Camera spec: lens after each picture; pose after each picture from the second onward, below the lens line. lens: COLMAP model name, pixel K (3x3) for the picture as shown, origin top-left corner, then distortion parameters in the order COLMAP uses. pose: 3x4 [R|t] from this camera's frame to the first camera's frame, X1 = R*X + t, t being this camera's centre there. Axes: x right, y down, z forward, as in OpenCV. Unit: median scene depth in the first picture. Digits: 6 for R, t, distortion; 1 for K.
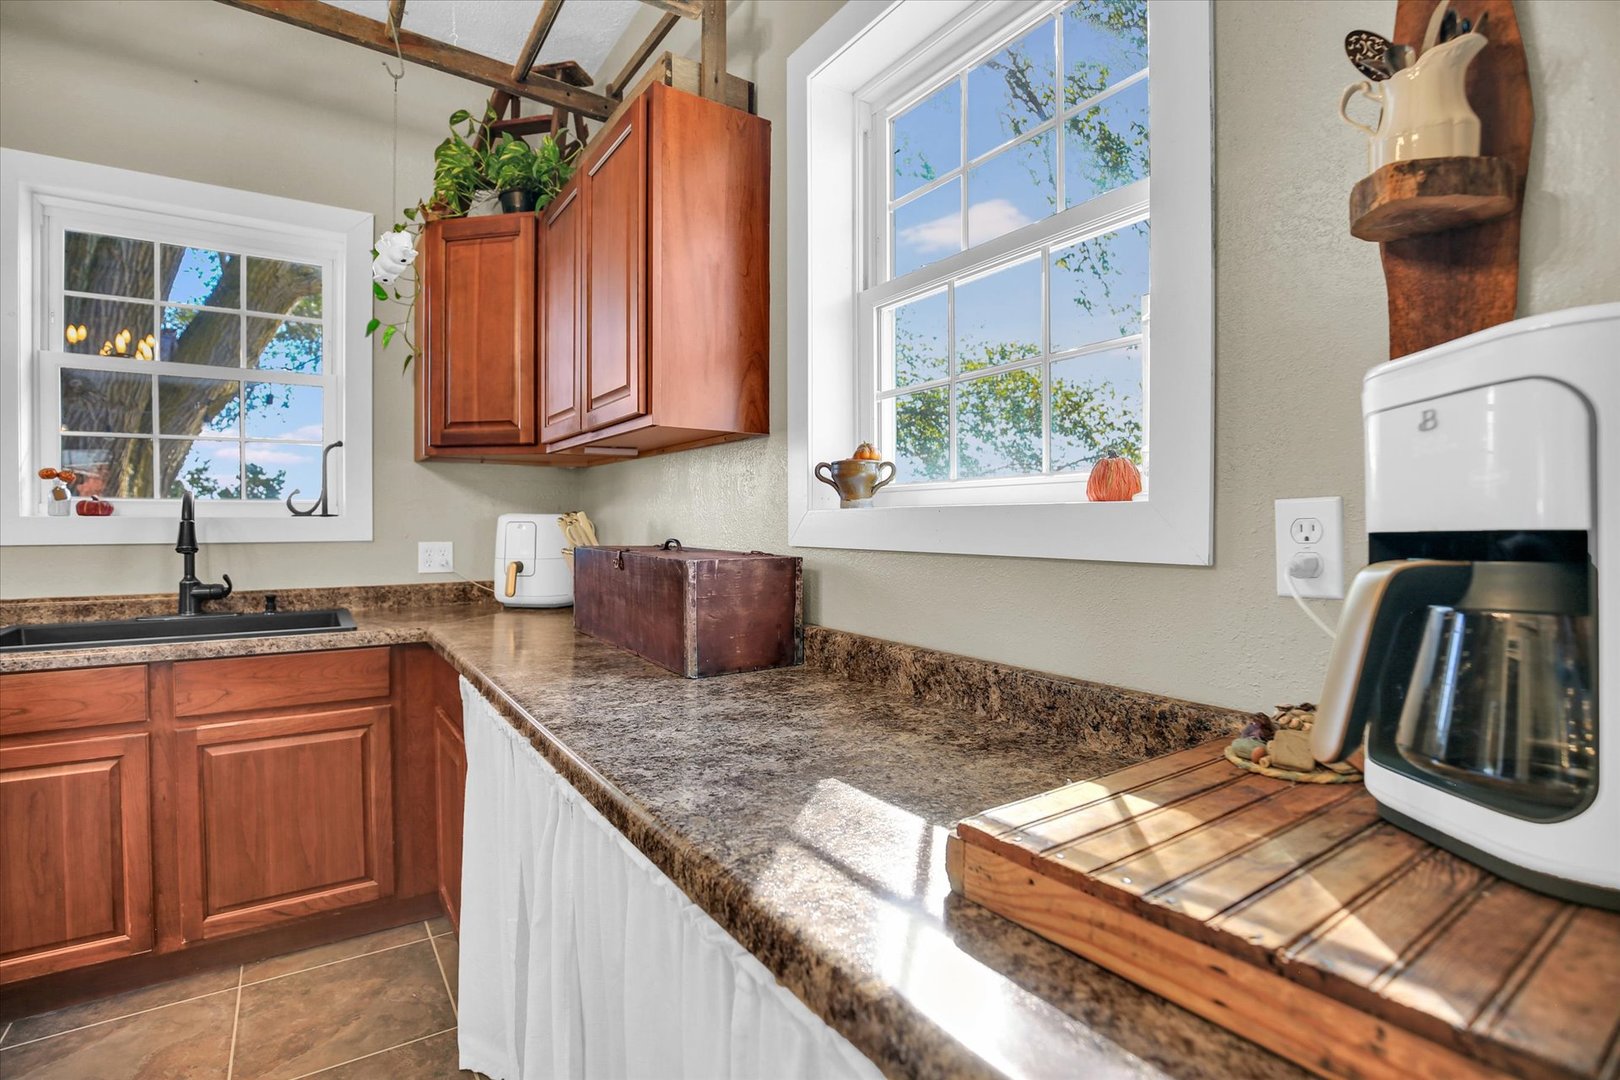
lens RADIAL K [[749.4, 0, 805.7], [0, 749.4, 535.5], [0, 0, 1]] dist [-0.038649, 0.001306]
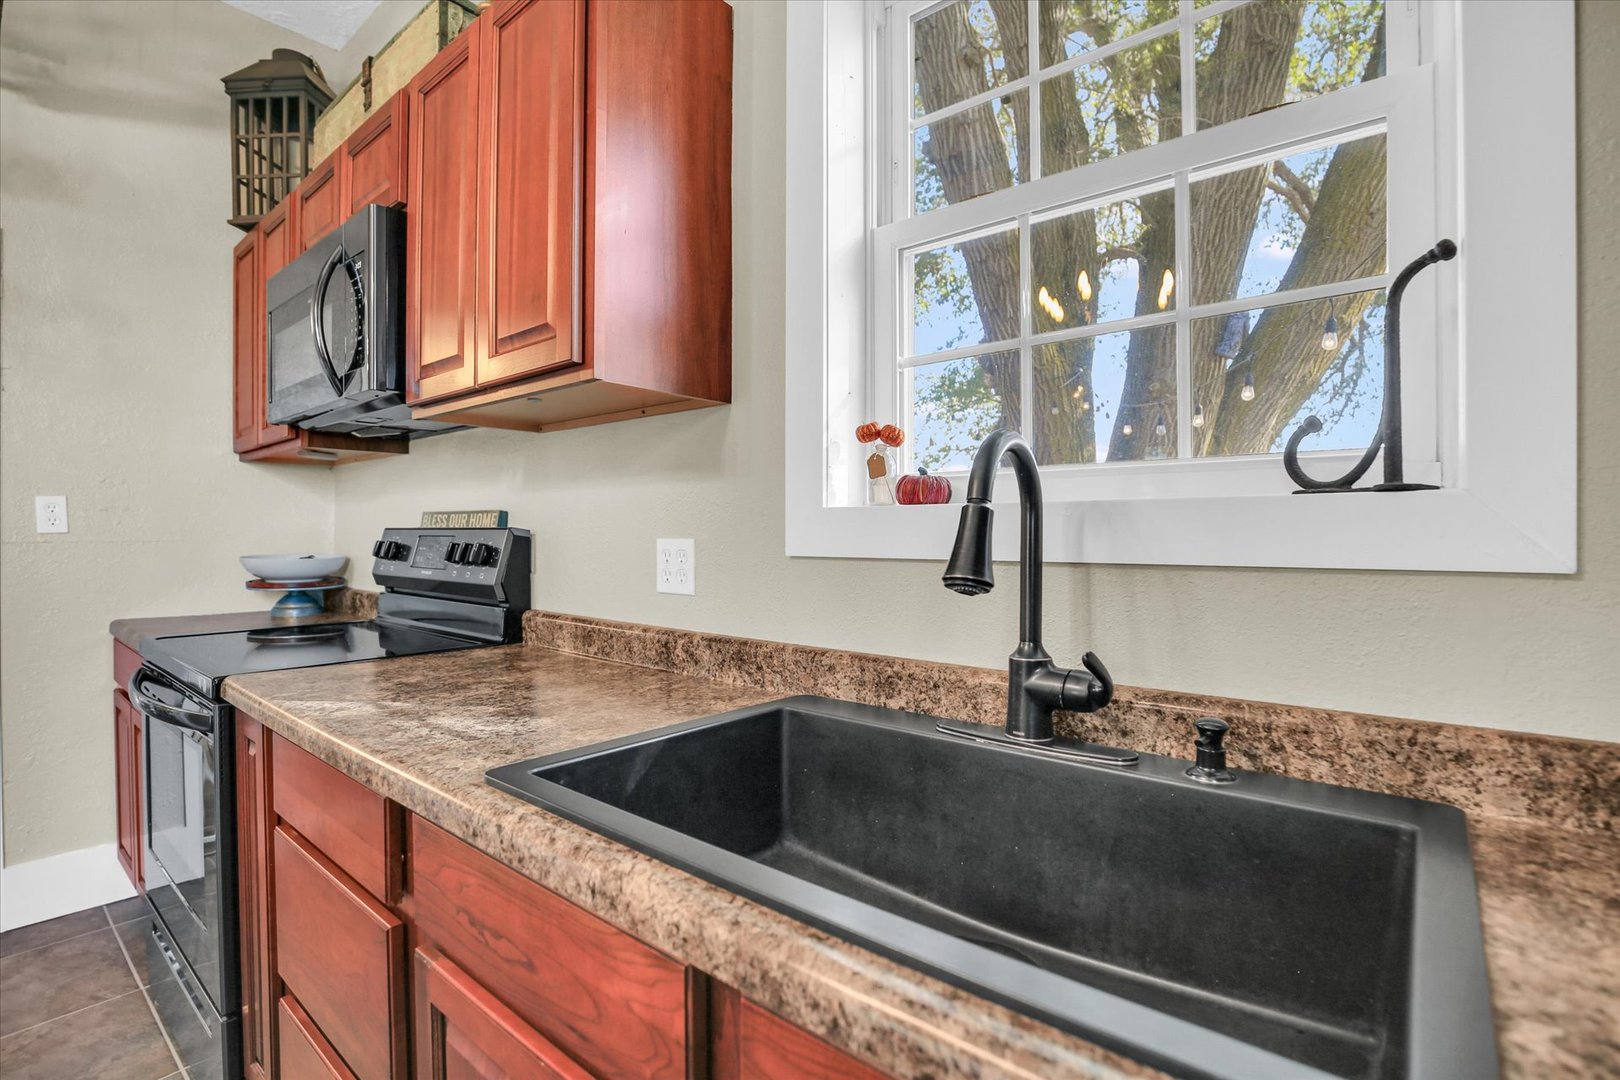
lens RADIAL K [[749.4, 0, 806.0], [0, 749.4, 542.7], [0, 0, 1]] dist [-0.038649, 0.001306]
pose [[0.267239, 0.010942, -0.963568, -0.423083], [-0.018126, 0.999816, 0.006326, -0.001248], [0.963460, 0.015775, 0.267388, 0.683073]]
